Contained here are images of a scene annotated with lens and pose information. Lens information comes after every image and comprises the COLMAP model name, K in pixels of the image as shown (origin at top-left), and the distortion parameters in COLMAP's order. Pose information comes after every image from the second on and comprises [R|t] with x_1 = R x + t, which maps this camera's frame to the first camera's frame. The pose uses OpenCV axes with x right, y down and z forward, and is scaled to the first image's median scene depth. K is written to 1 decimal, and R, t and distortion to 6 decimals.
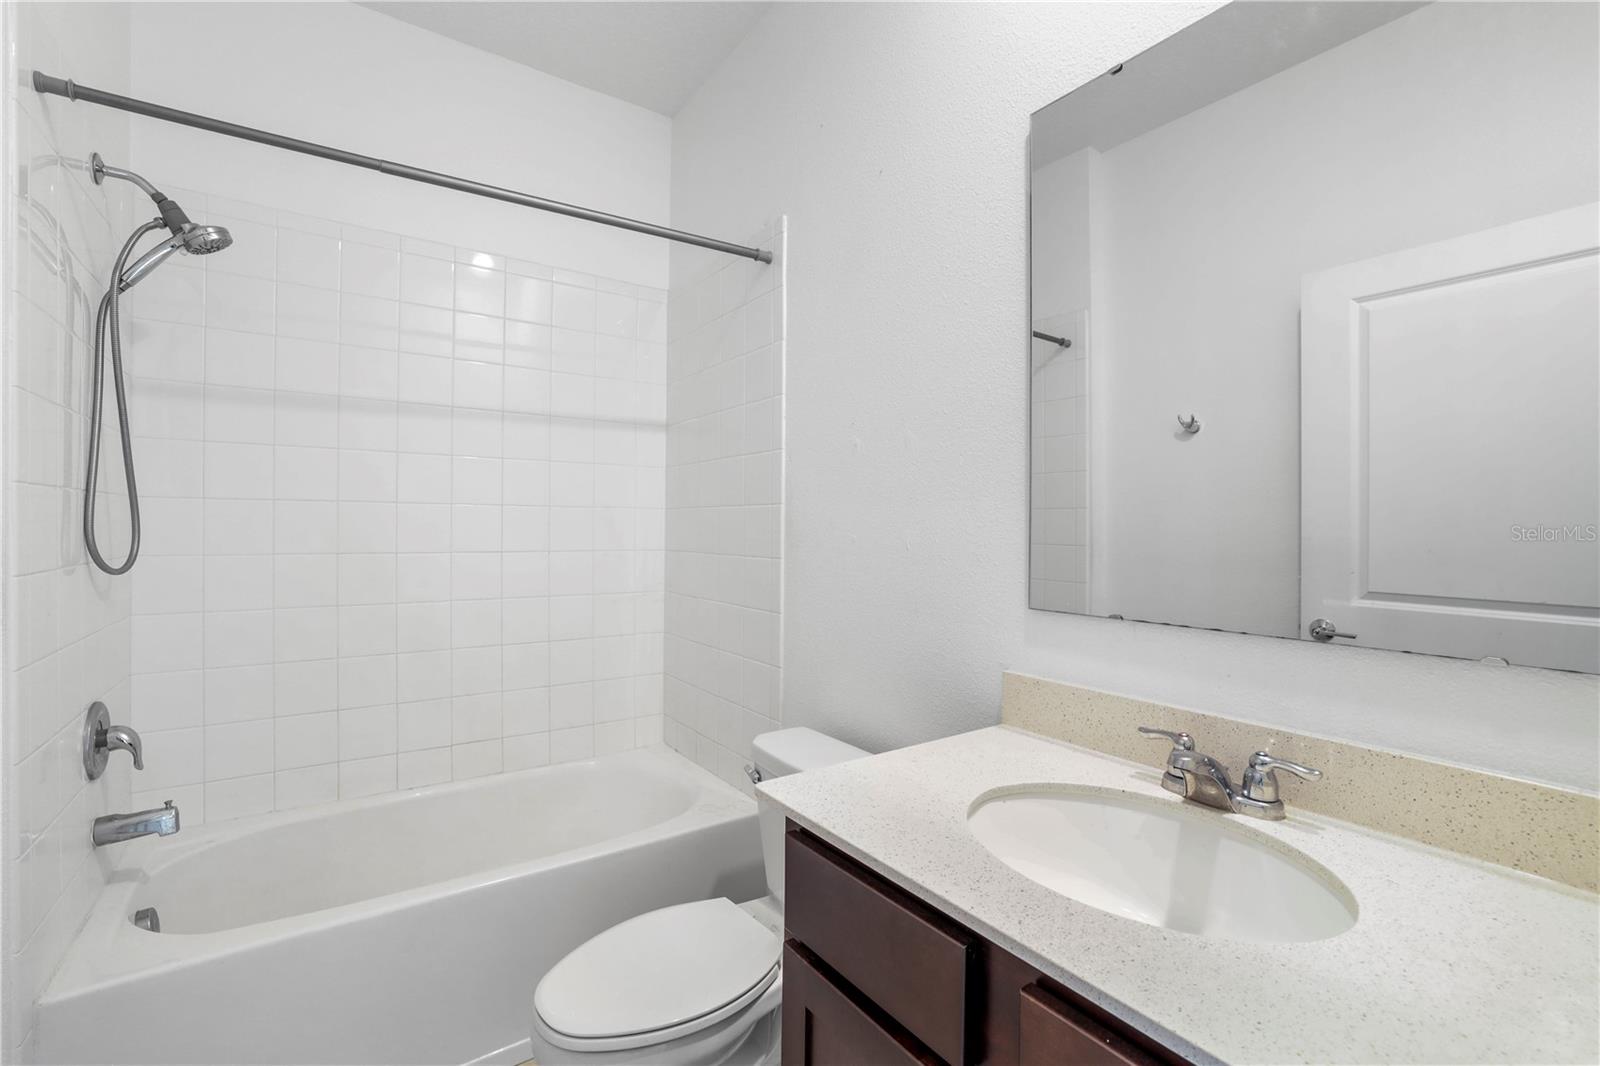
lens RADIAL K [[689.2, 0, 796.8], [0, 689.2, 529.7], [0, 0, 1]] dist [-0.046115, 0.017051]
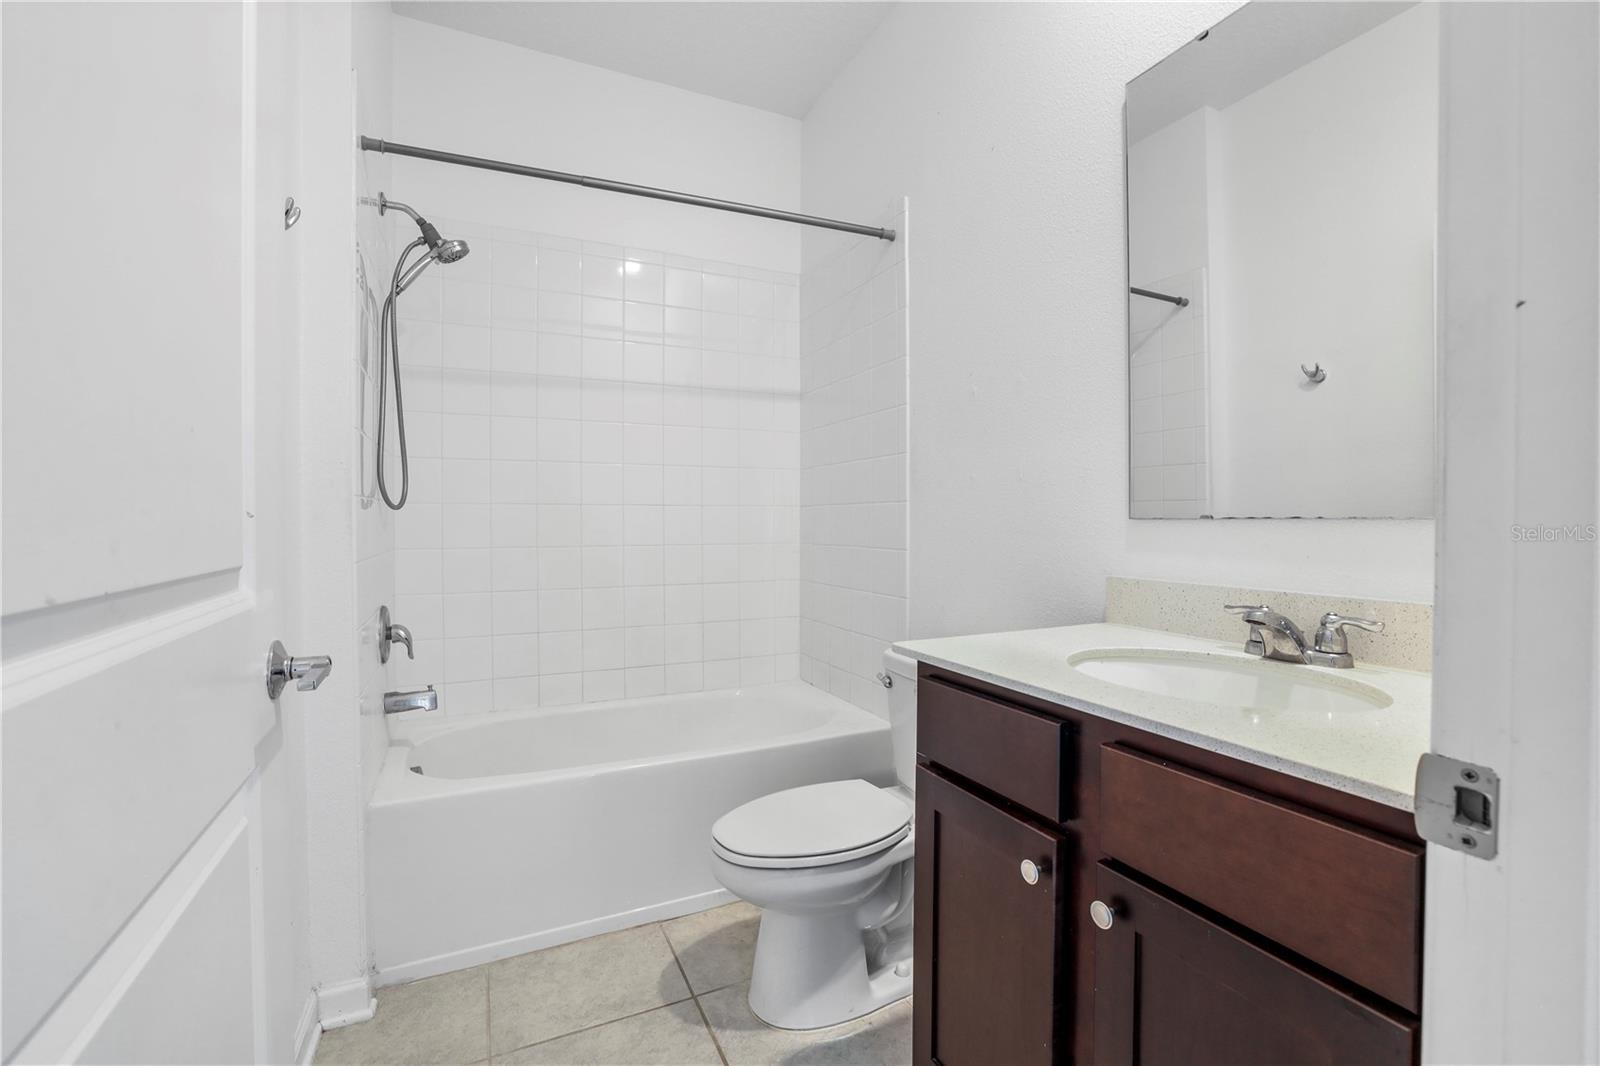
lens RADIAL K [[689.2, 0, 796.8], [0, 689.2, 529.7], [0, 0, 1]] dist [-0.046115, 0.017051]
pose [[0.985474, -0.008168, -0.169633, -0.011801], [0.008929, 0.999953, 0.003721, 0.105532], [0.169594, -0.005182, 0.985500, -0.178827]]
